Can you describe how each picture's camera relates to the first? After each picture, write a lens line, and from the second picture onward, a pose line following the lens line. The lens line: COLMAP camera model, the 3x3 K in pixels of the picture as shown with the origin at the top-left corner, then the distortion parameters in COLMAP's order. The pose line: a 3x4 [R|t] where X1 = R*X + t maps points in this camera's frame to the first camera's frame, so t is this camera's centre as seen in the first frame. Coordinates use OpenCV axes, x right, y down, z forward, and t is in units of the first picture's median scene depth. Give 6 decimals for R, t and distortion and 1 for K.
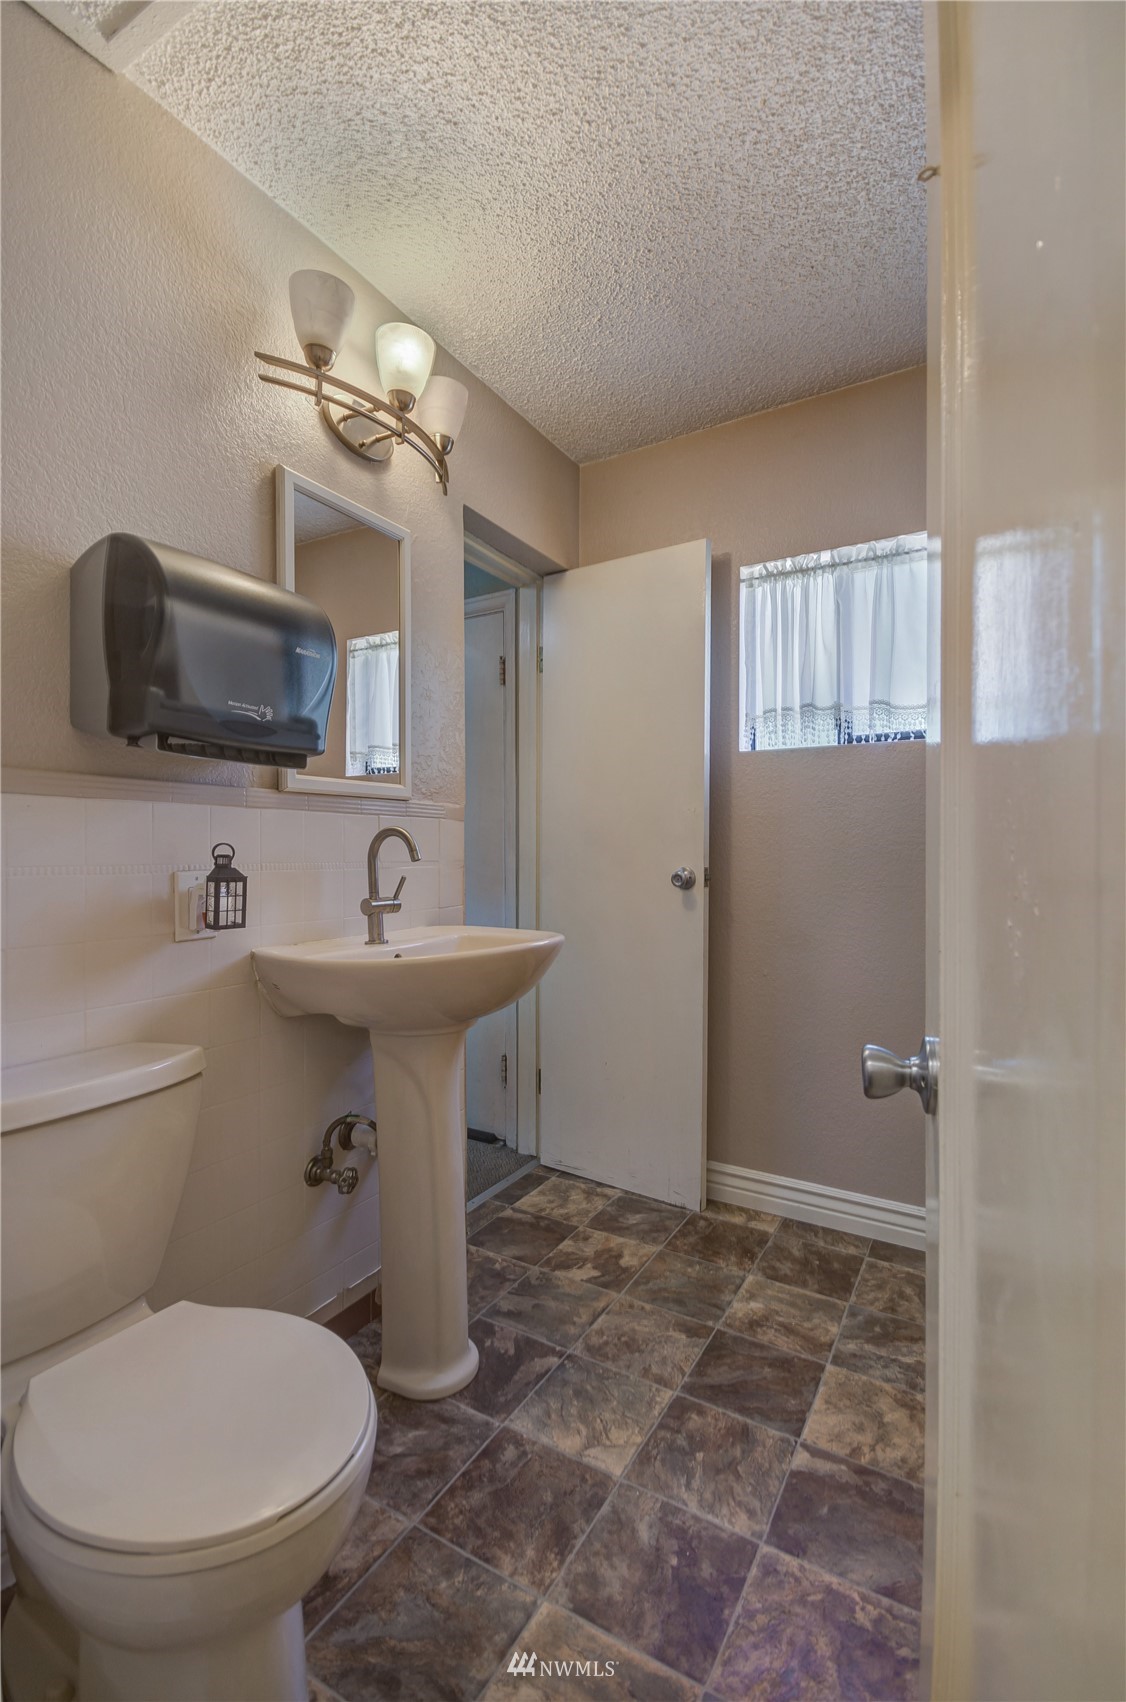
lens RADIAL K [[779.8, 0, 547.4], [0, 779.8, 850.3], [0, 0, 1]] dist [0.006701, -0.006221]
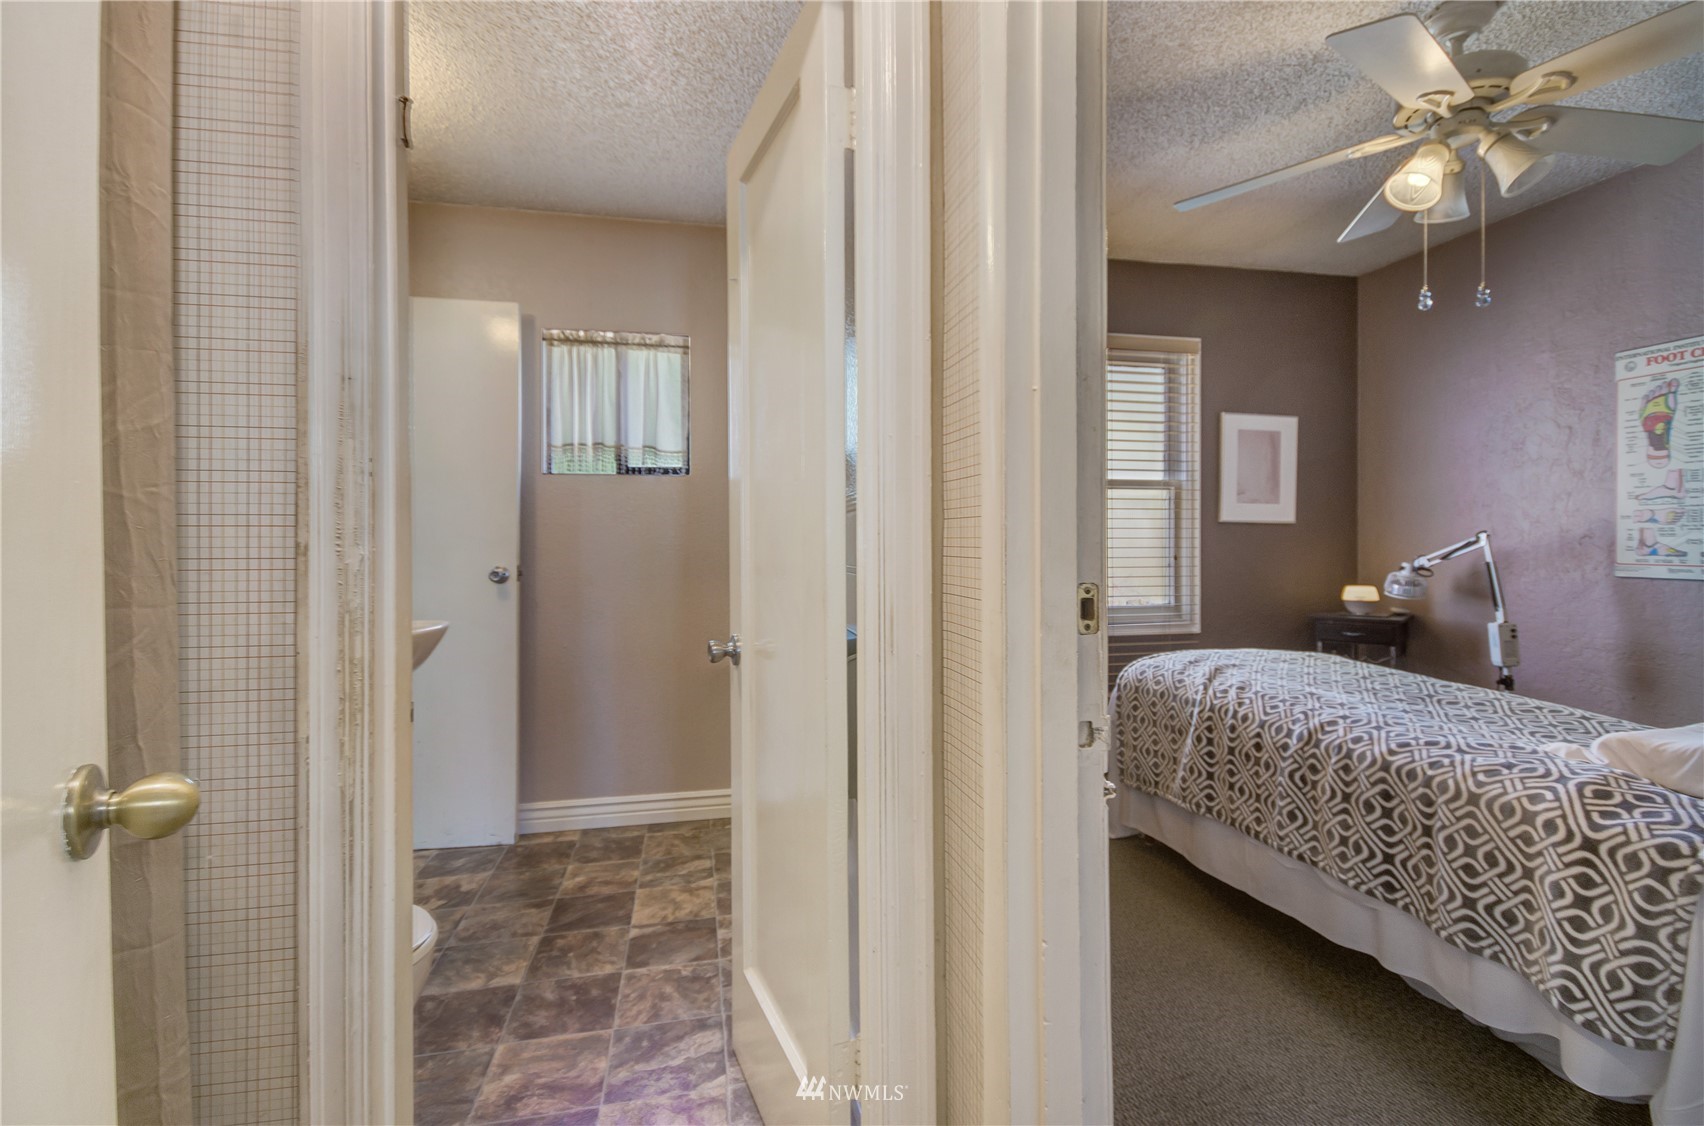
lens RADIAL K [[780.7, 0, 876.7], [0, 780.7, 555.1], [0, 0, 1]] dist [0.006701, -0.006221]
pose [[0.721201, -0.013436, 0.692596, -0.339833], [0.005400, 0.999891, 0.013775, -0.012343], [-0.692705, -0.006195, 0.721194, -0.405536]]
